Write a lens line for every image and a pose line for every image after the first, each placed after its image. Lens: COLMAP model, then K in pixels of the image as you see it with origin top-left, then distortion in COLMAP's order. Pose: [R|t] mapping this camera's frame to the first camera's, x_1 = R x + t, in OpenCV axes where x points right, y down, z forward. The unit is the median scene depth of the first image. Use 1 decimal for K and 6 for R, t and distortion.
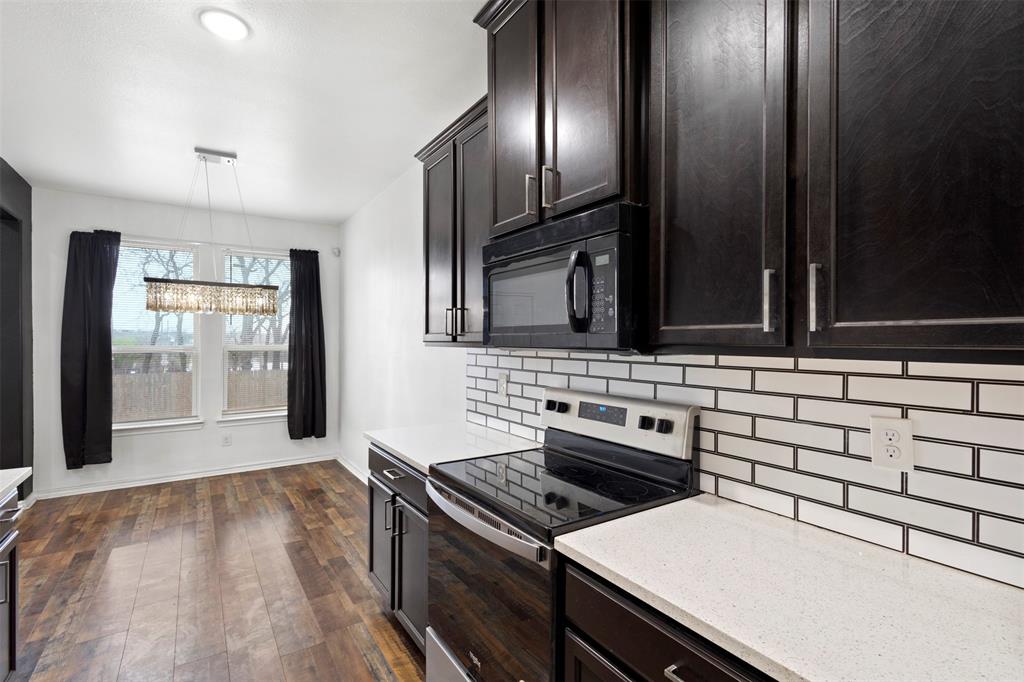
lens RADIAL K [[466.6, 0, 511.8], [0, 466.6, 341.2], [0, 0, 1]] dist [0.008769, -0.003485]
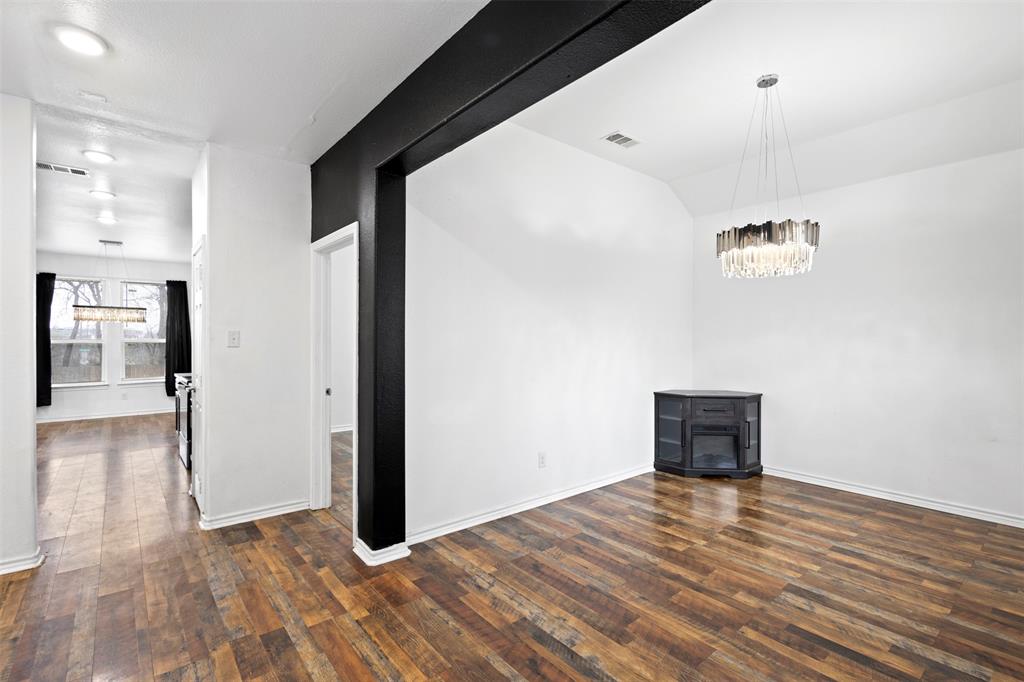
lens RADIAL K [[466.6, 0, 510.9], [0, 466.6, 336.4], [0, 0, 1]] dist [0.008769, -0.003485]
pose [[0.995003, -0.002629, 0.099812, 0.868127], [0.002840, 0.999994, -0.001968, 0.010382], [-0.099806, 0.002241, 0.995004, -1.165791]]
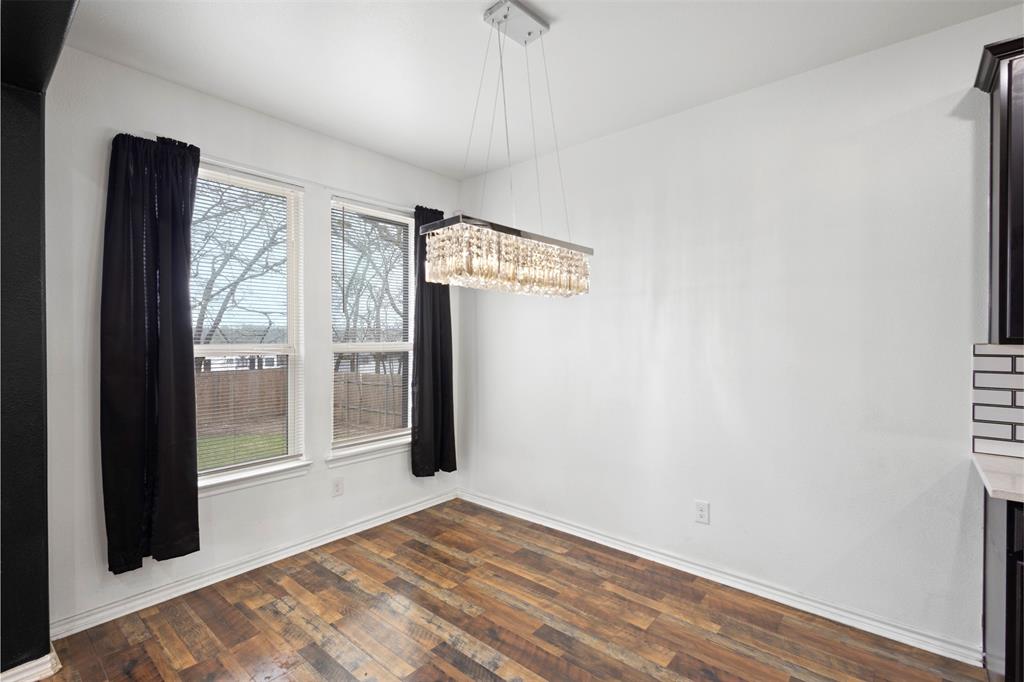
lens RADIAL K [[466.6, 0, 502.4], [0, 466.6, 337.9], [0, 0, 1]] dist [0.008769, -0.003485]
pose [[0.967723, -0.003600, 0.251992, -0.811293], [0.005886, 0.999948, -0.008316, 0.014489], [-0.251949, 0.009531, 0.967694, 0.453201]]
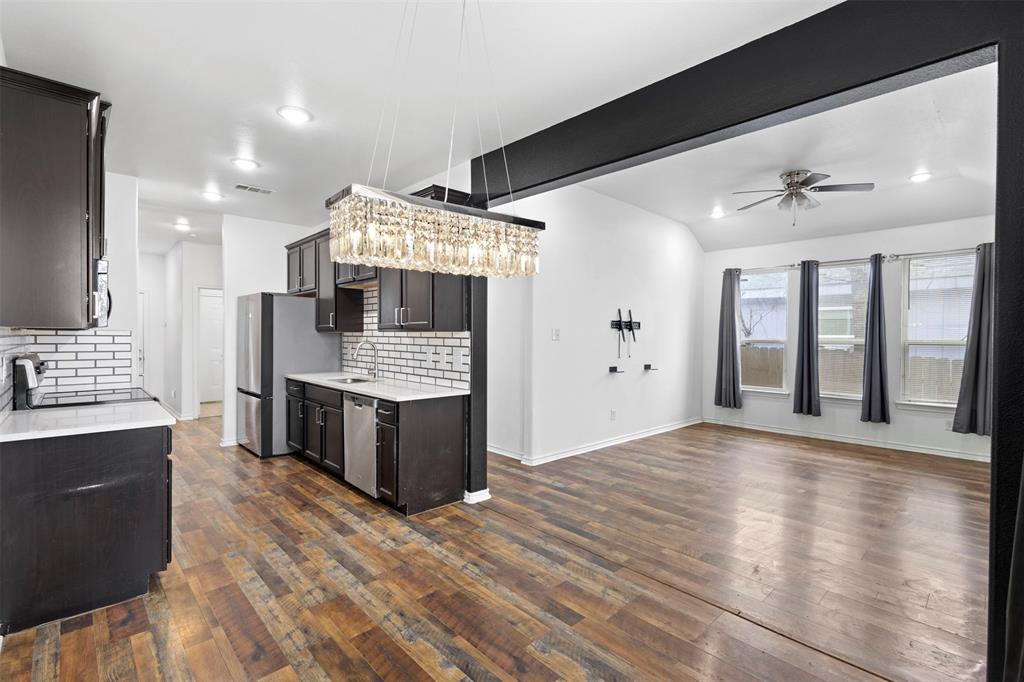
lens RADIAL K [[466.6, 0, 513.6], [0, 466.6, 342.3], [0, 0, 1]] dist [0.008769, -0.003485]
pose [[-0.986481, -0.008858, -0.163638, -0.638481], [-0.011456, 0.999823, 0.014941, 0.011241], [0.163476, 0.016614, -0.986407, 1.556992]]
